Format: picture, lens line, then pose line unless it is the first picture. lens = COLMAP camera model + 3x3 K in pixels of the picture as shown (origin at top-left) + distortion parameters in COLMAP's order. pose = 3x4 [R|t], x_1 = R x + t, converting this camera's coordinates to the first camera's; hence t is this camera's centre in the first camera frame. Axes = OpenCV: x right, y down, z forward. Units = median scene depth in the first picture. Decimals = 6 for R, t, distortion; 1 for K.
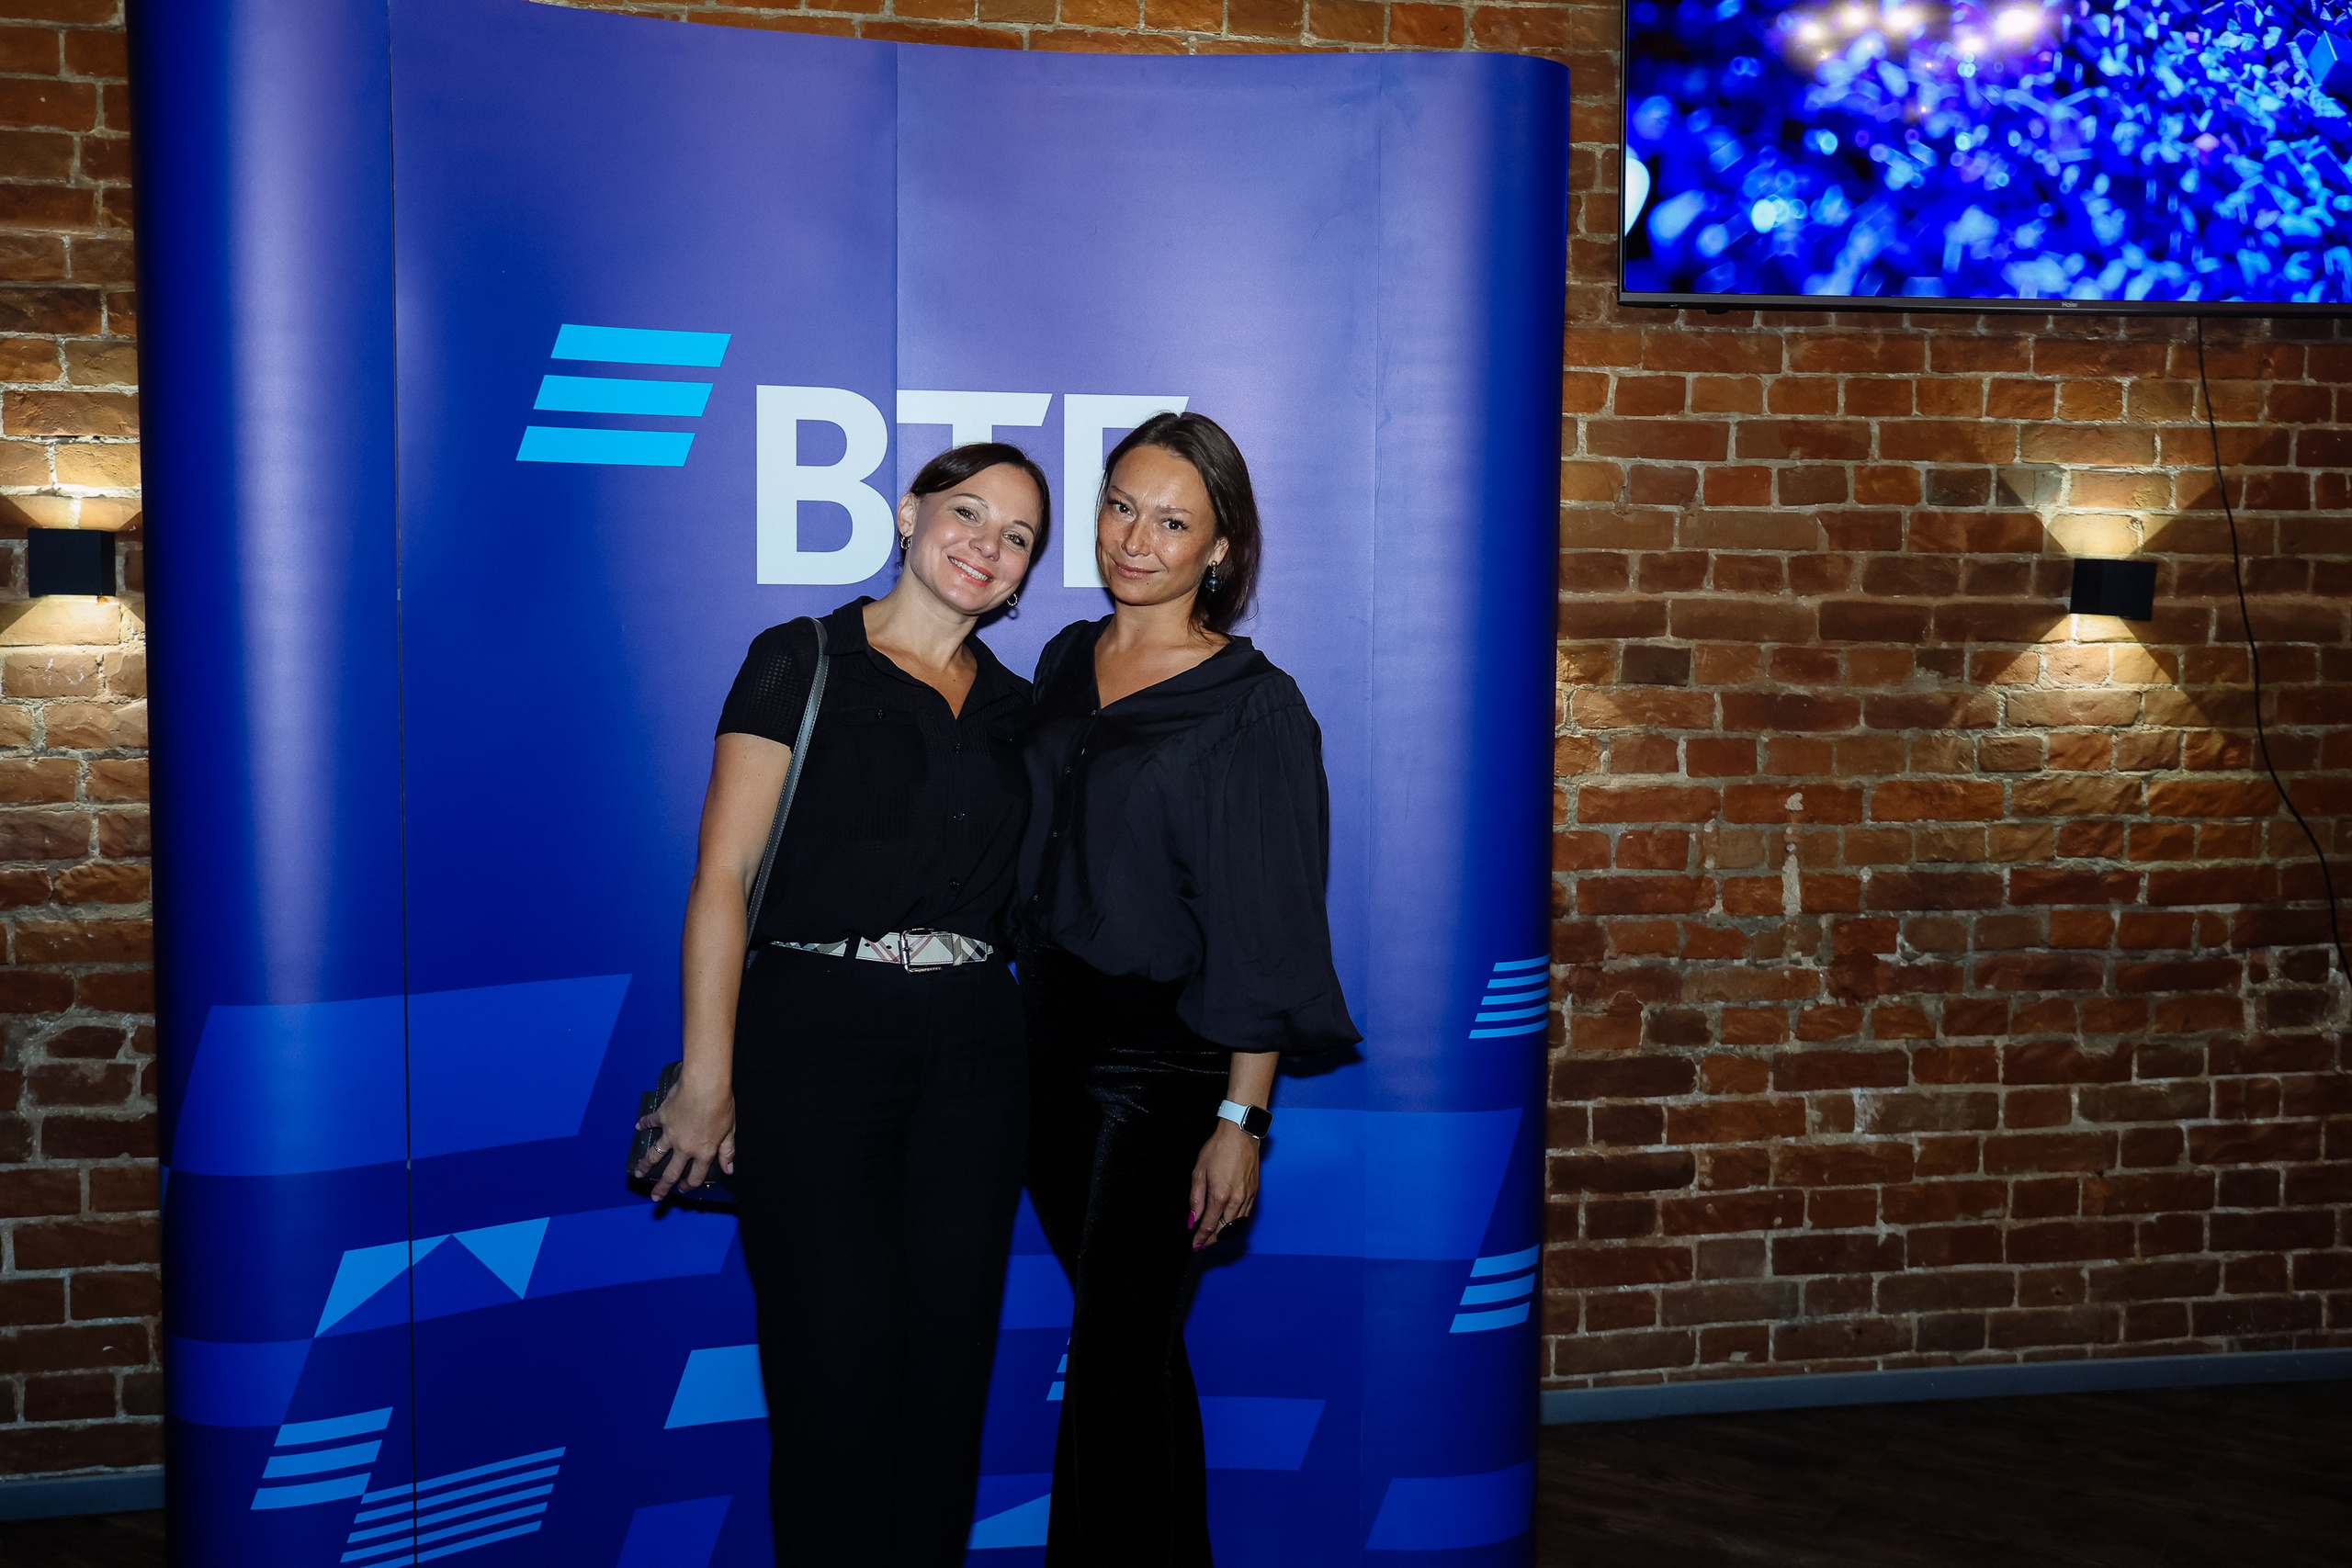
lens RADIAL K [[2337.7, 0, 1171.8], [0, 2337.7, 781.4], [0, 0, 1]] dist [-0.039288, 0.145158]
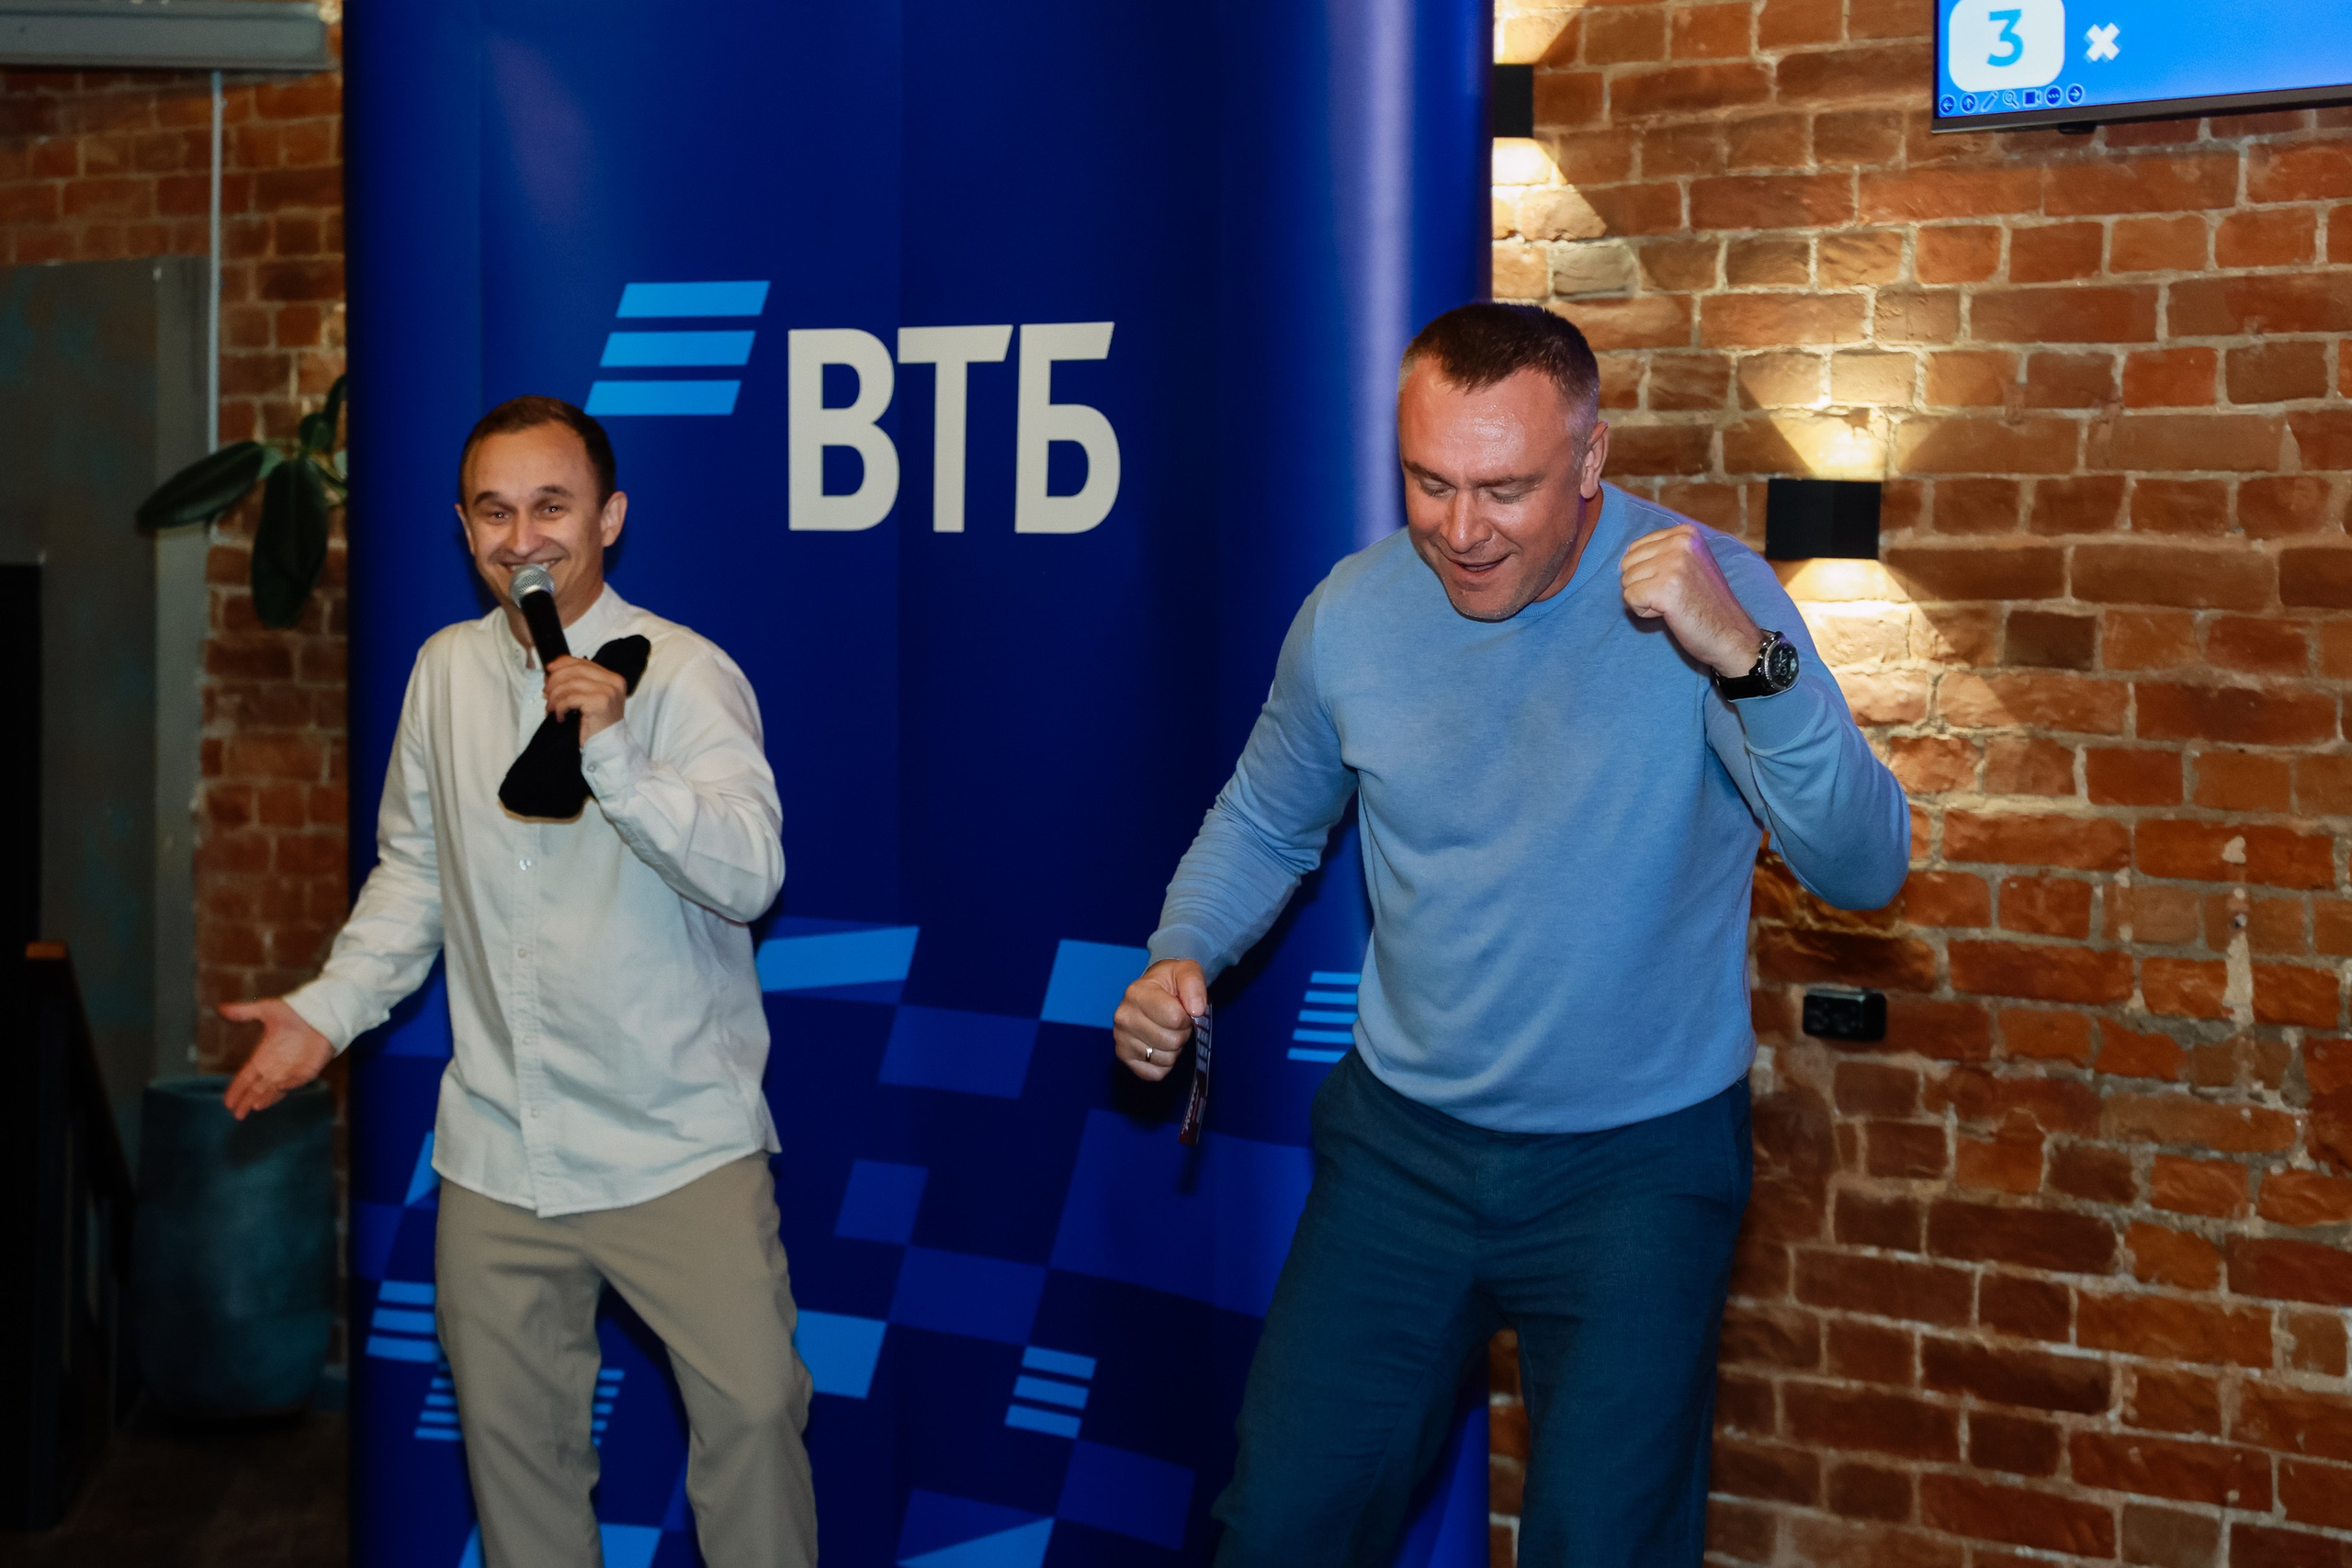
lens RADIAL K [[5250.3, 0, 988.0], [0, 5250.3, 704.9], [0, 0, 1]] dist [0.232864, 0.090037]
pose [[0.566772, 0.027803, -0.823406, 1.296618], [-0.064436, 0.997865, -0.010659, 0.006515], [0.821351, 0.059098, 0.567353, -0.148184]]
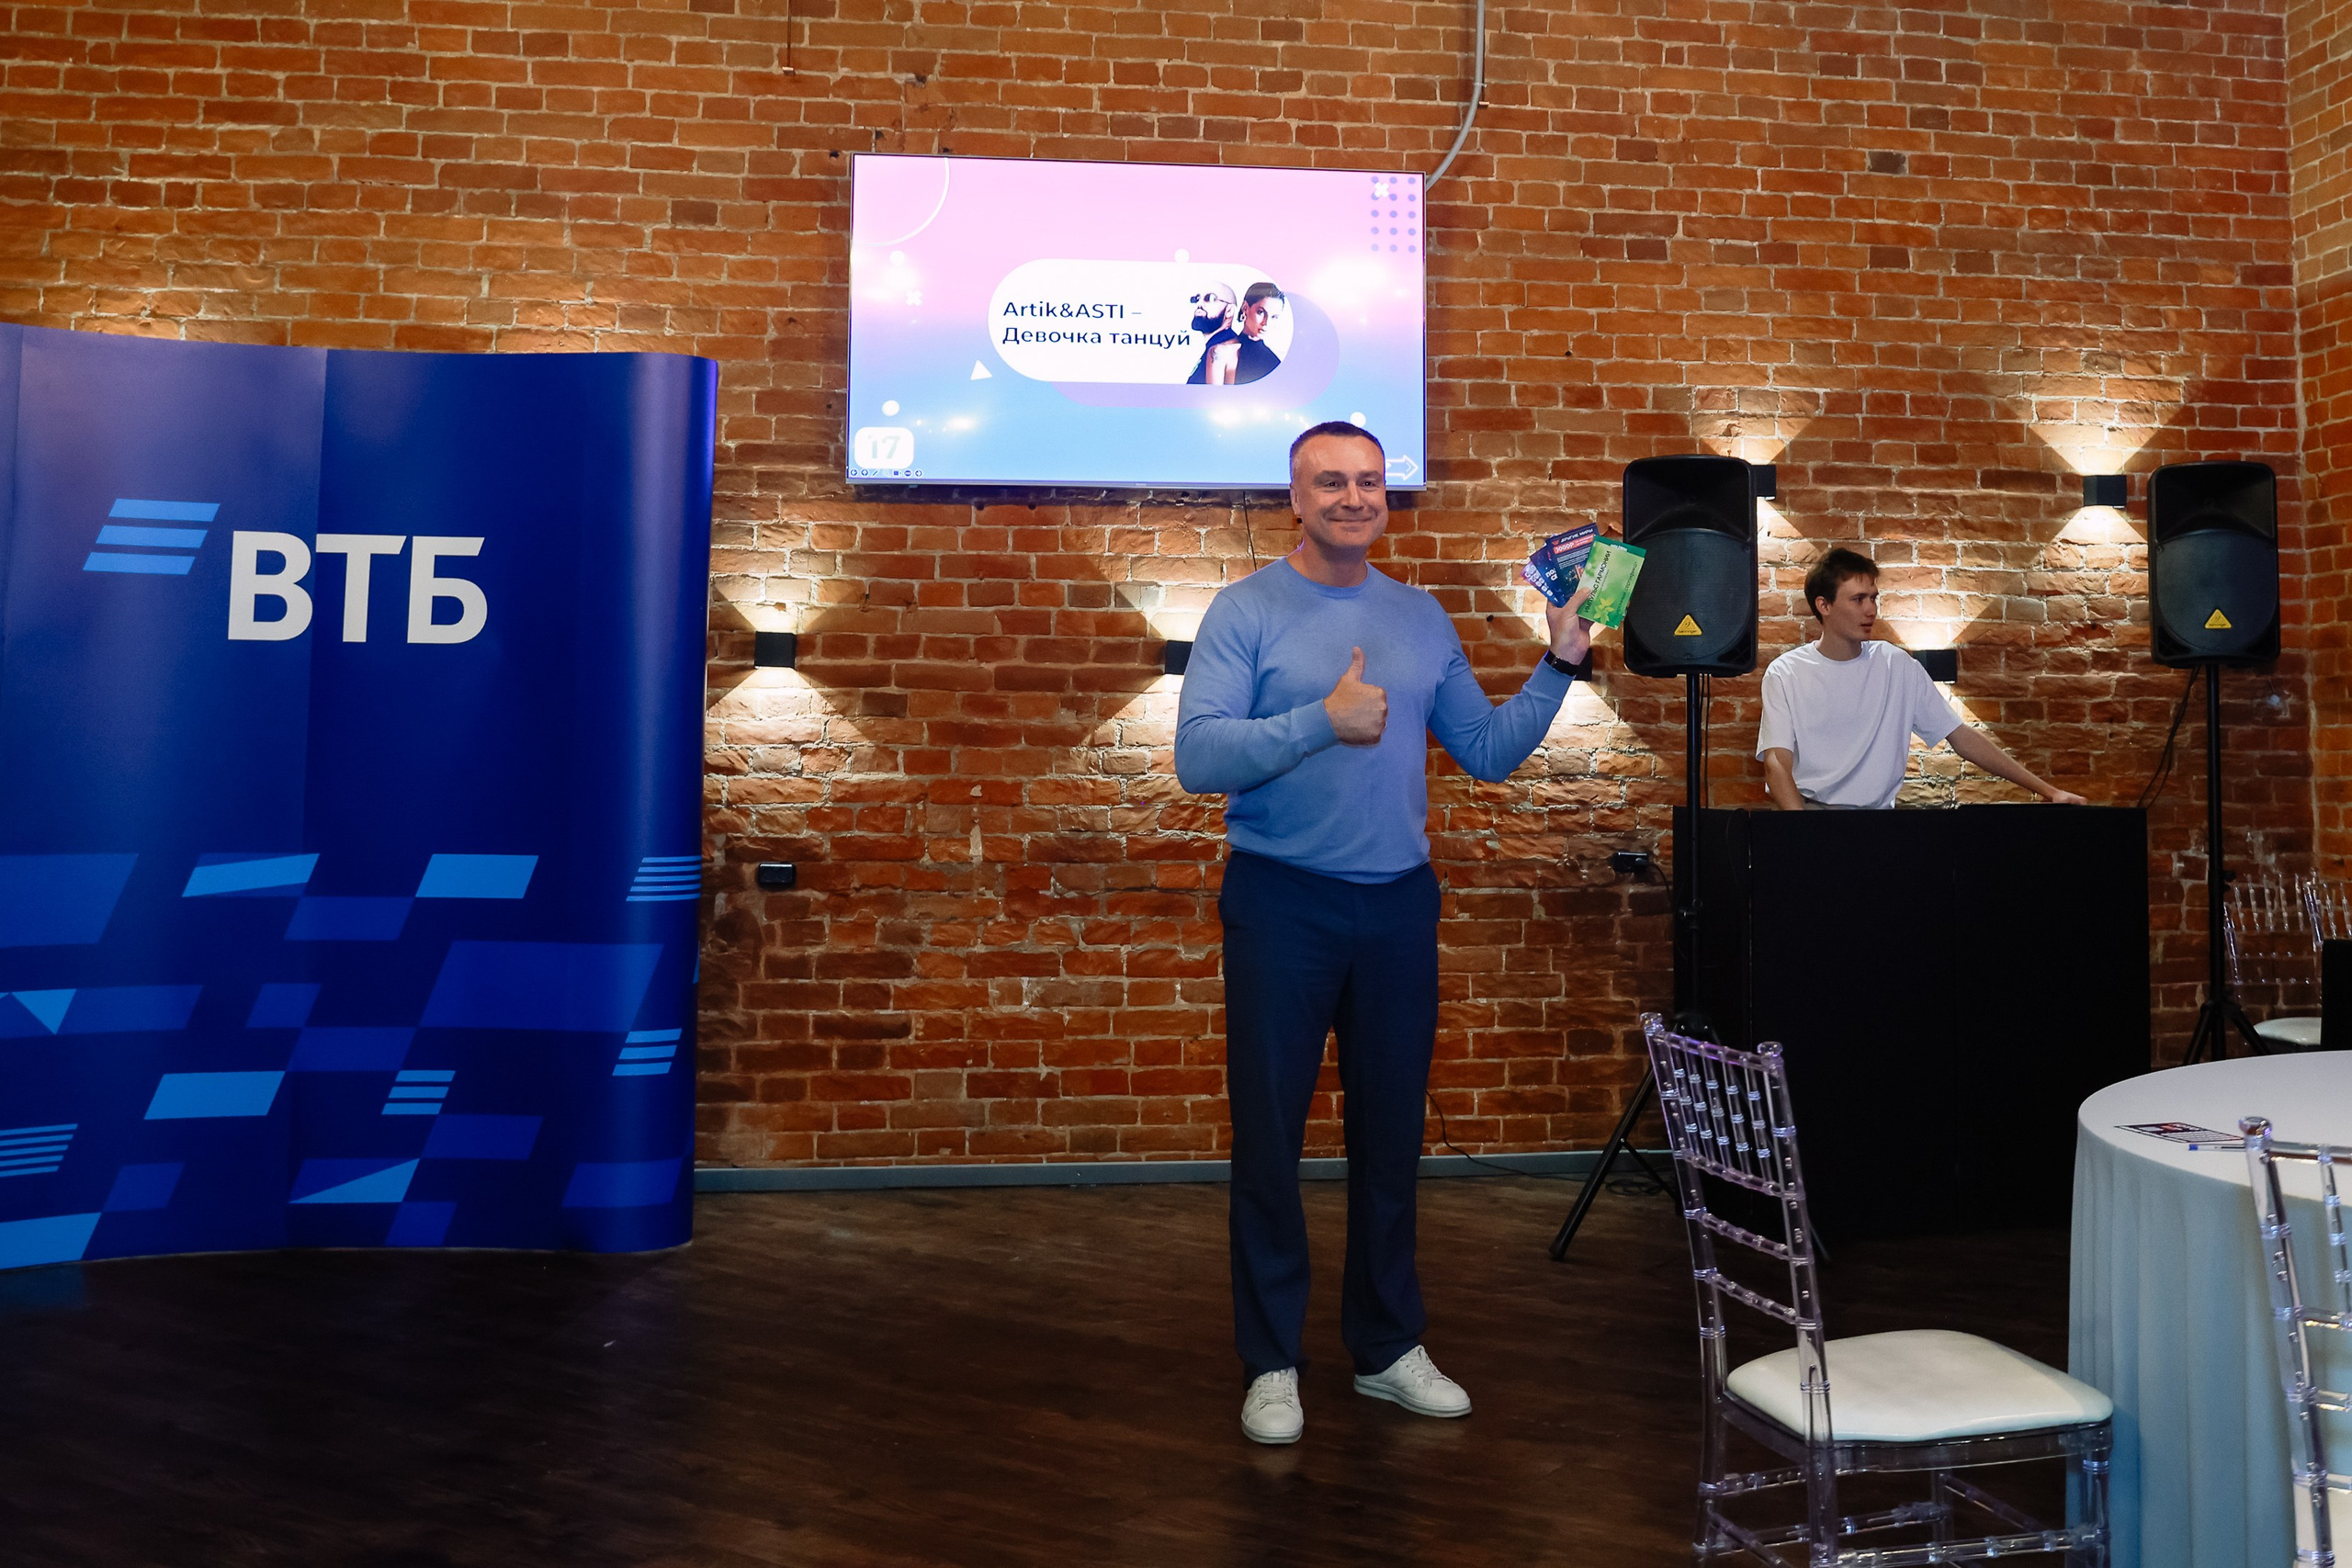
lens RADIAL K [[2270.1, 0, 1422.0], [0, 2270.1, 567.4], [0, 0, 1]] dist [-0.089188, 0.097146]
pose [[0.999982, -0.000458, -0.006056, 0.575354], [-0.000517, 0.987125, -0.159951, 0.103778], [0.006052, 0.159951, 0.987106, -0.540696]]
